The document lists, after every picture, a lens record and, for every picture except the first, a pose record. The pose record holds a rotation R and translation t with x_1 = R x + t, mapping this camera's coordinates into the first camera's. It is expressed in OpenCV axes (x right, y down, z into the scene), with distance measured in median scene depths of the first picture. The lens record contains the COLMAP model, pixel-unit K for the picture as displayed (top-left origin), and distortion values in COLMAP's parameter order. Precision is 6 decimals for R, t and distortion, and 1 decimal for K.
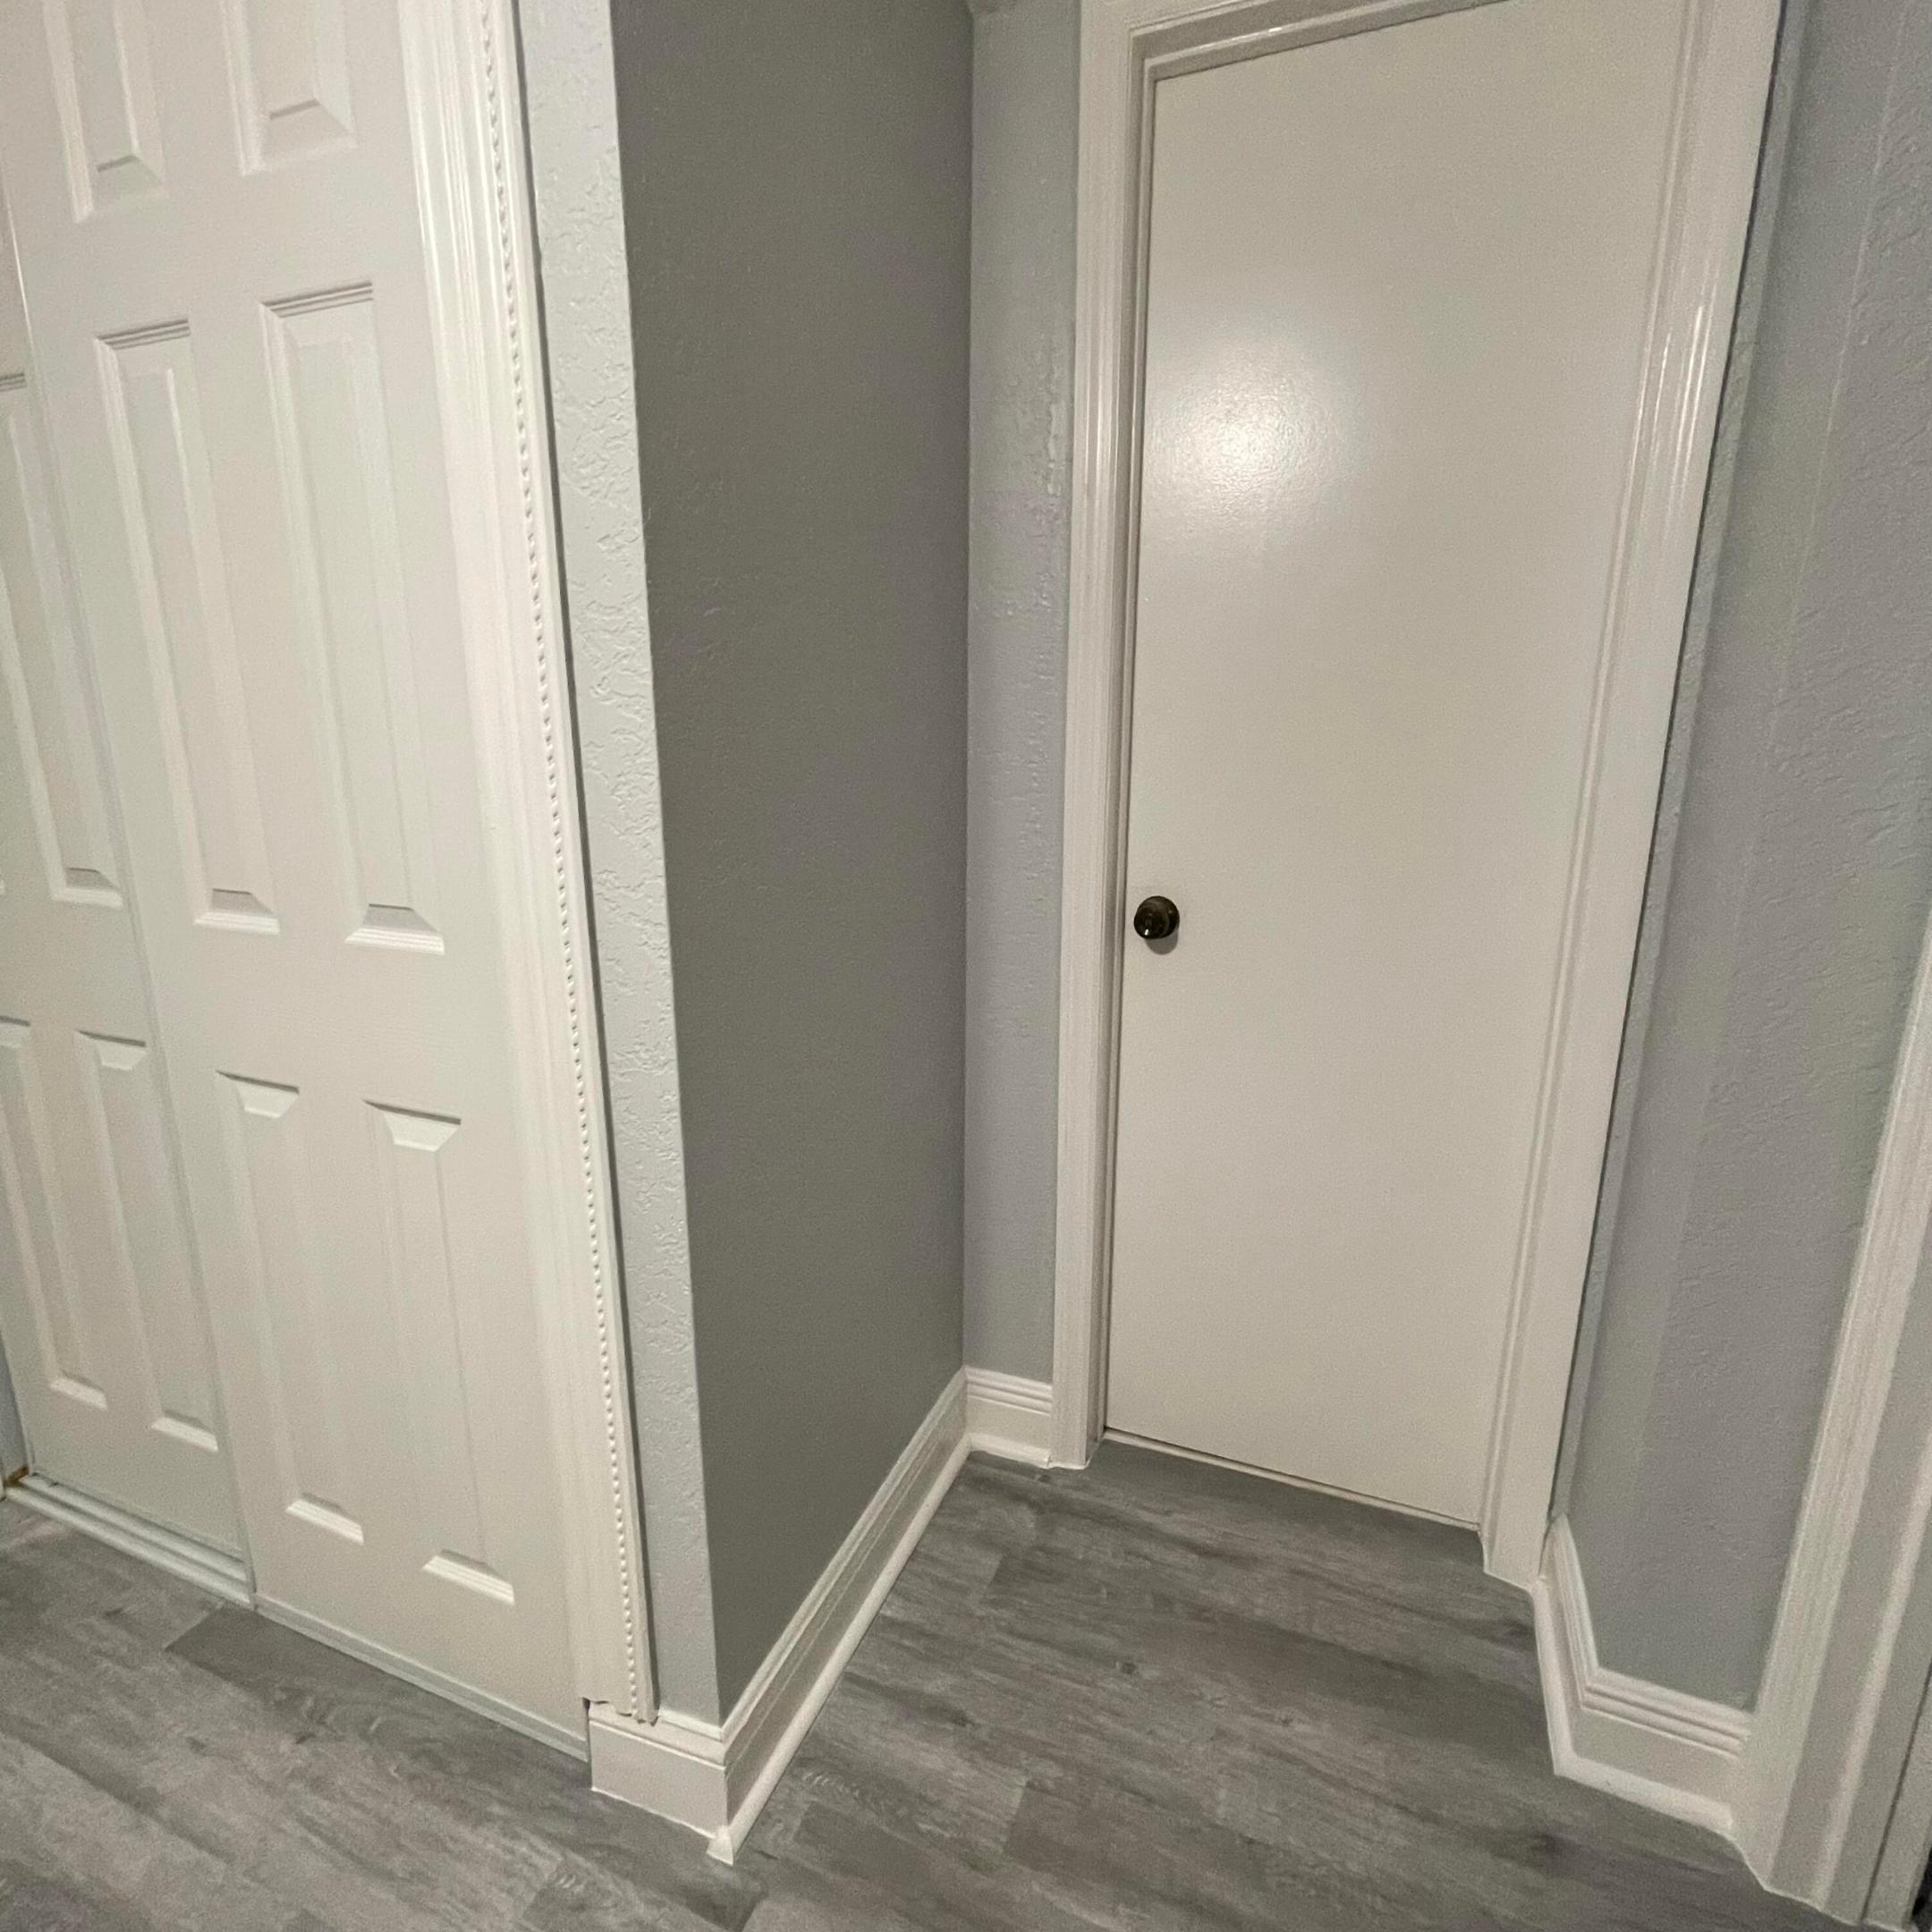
lens RADIAL K [[1039.4, 0, 962.2], [0, 1039.4, 965.3], [0, 0, 1]] dist [0.002512, -0.001212]
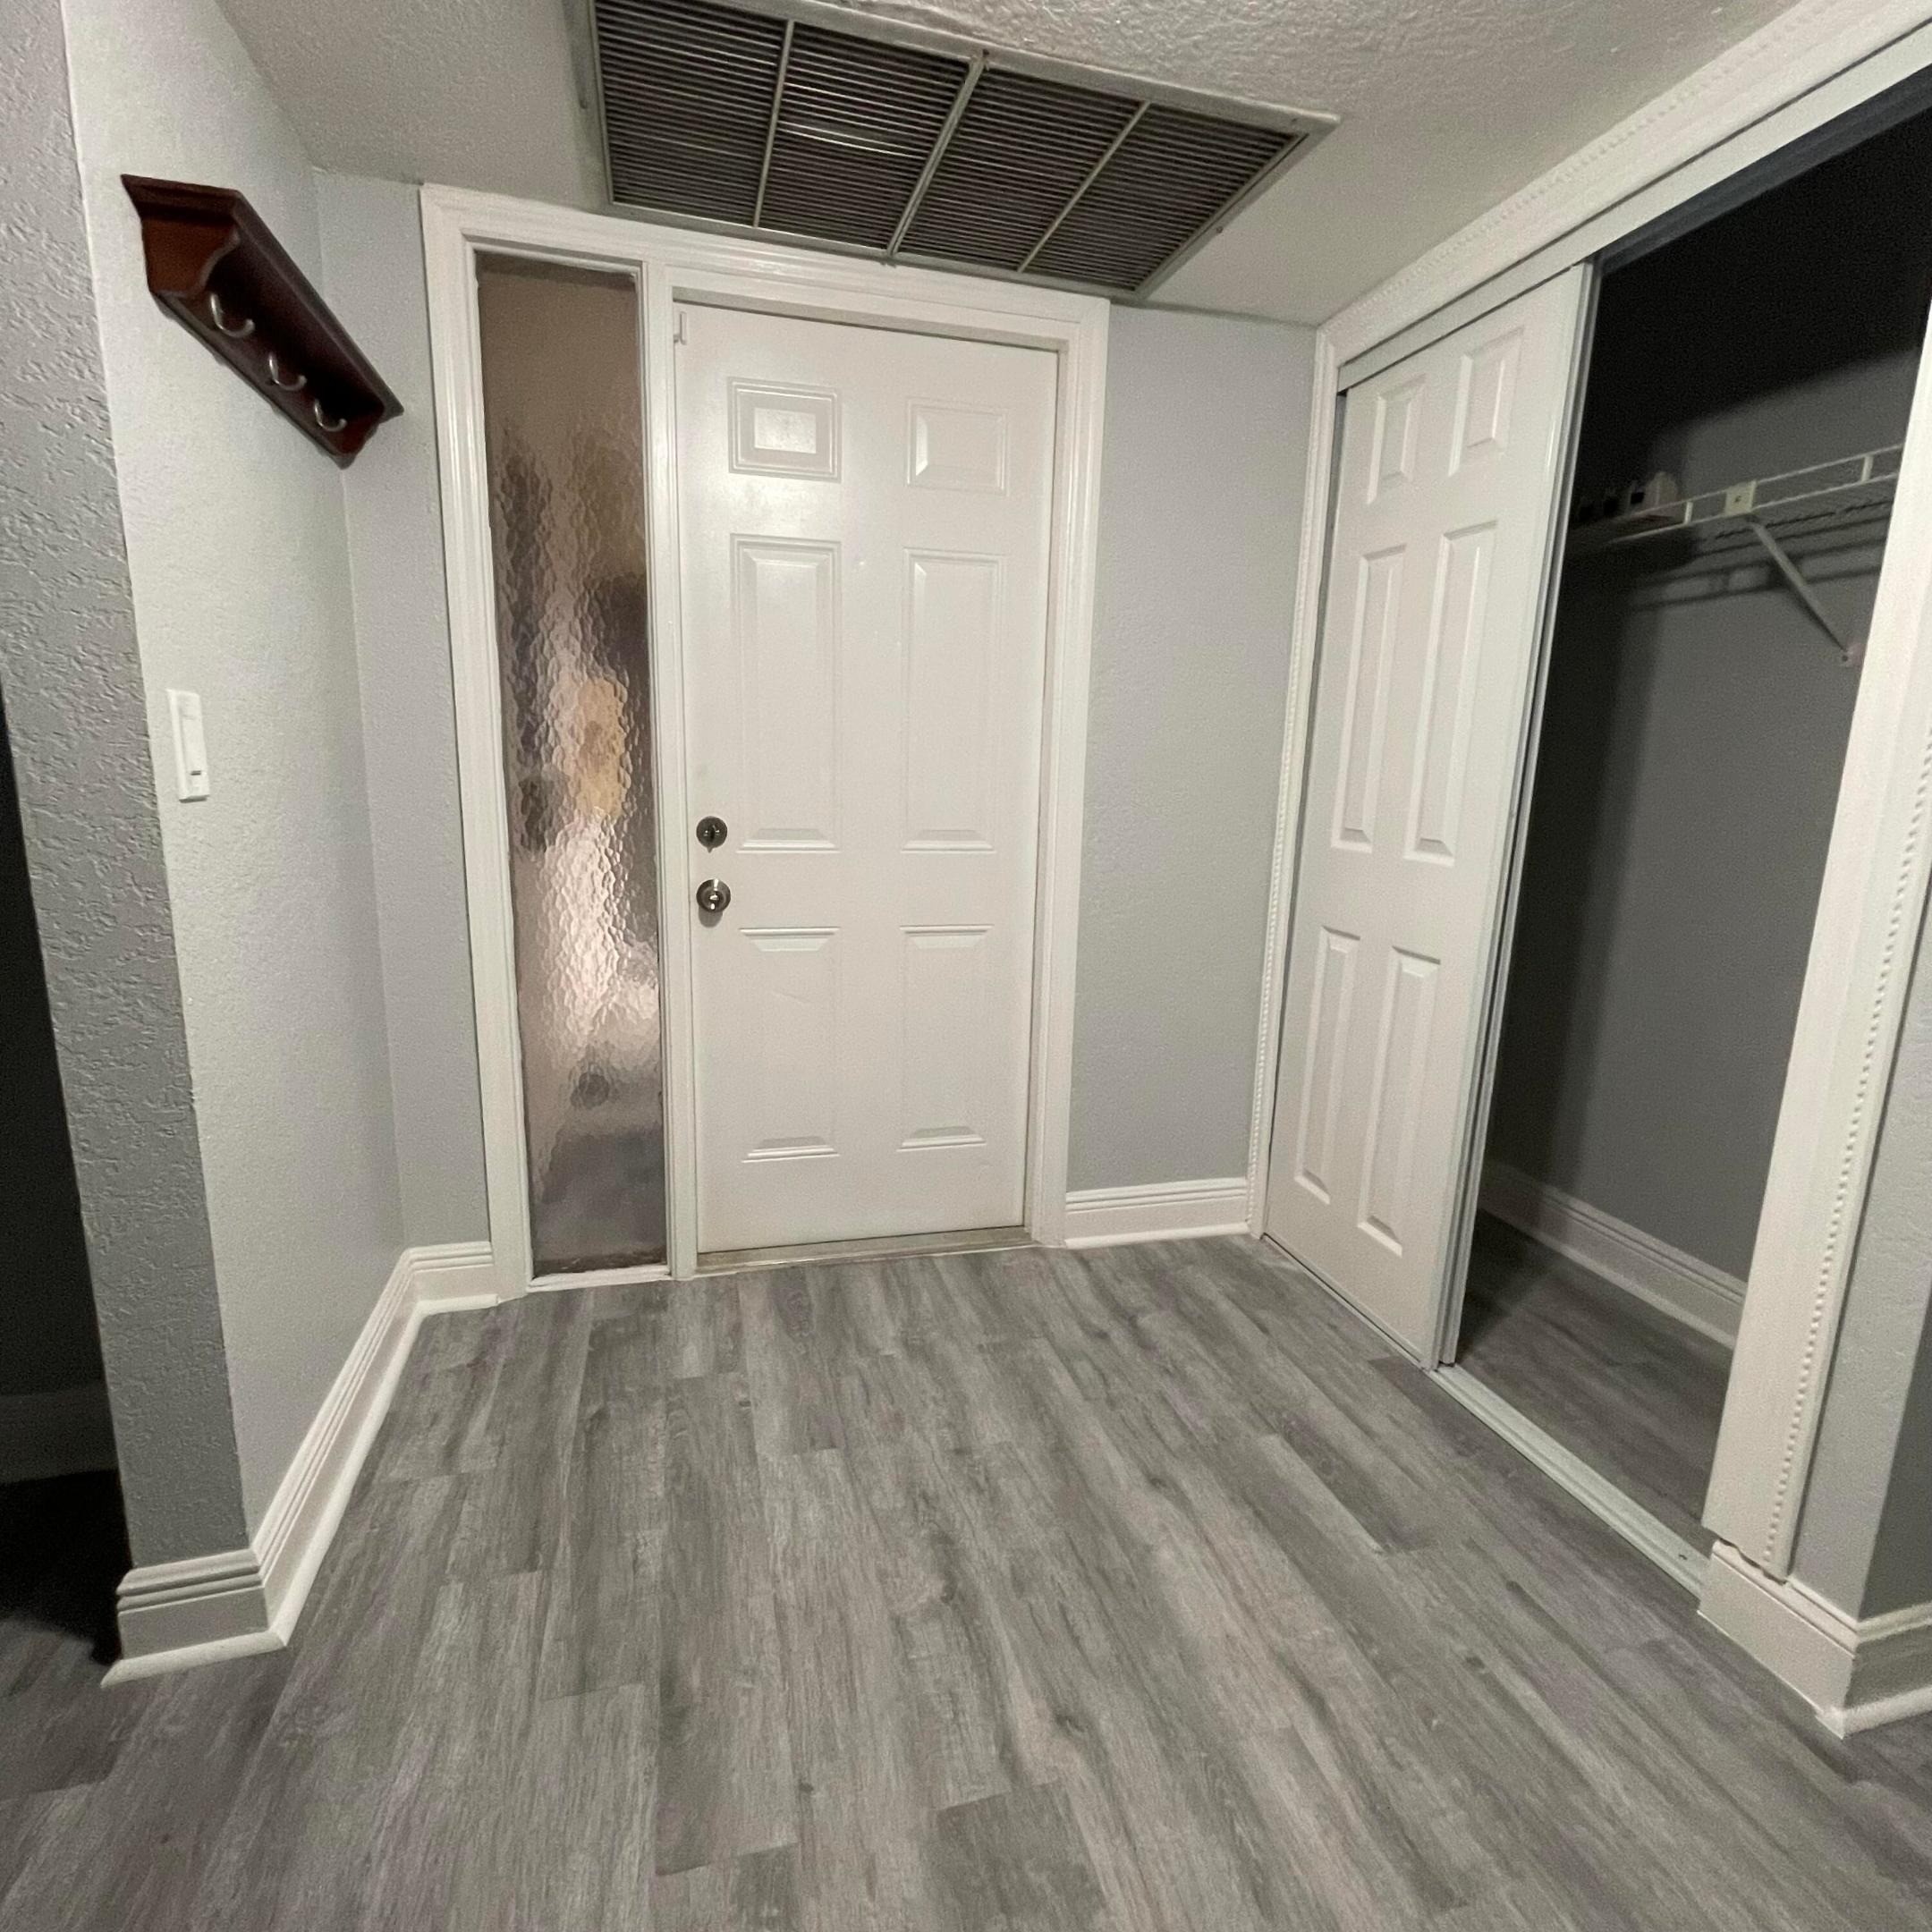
lens RADIAL K [[1039.4, 0, 968.4], [0, 1039.4, 966.2], [0, 0, 1]] dist [0.002512, -0.001212]
pose [[0.606944, 0.166963, -0.777009, -0.059469], [-0.211148, 0.976423, 0.044879, 0.192630], [0.766183, 0.136825, 0.627888, -0.528844]]
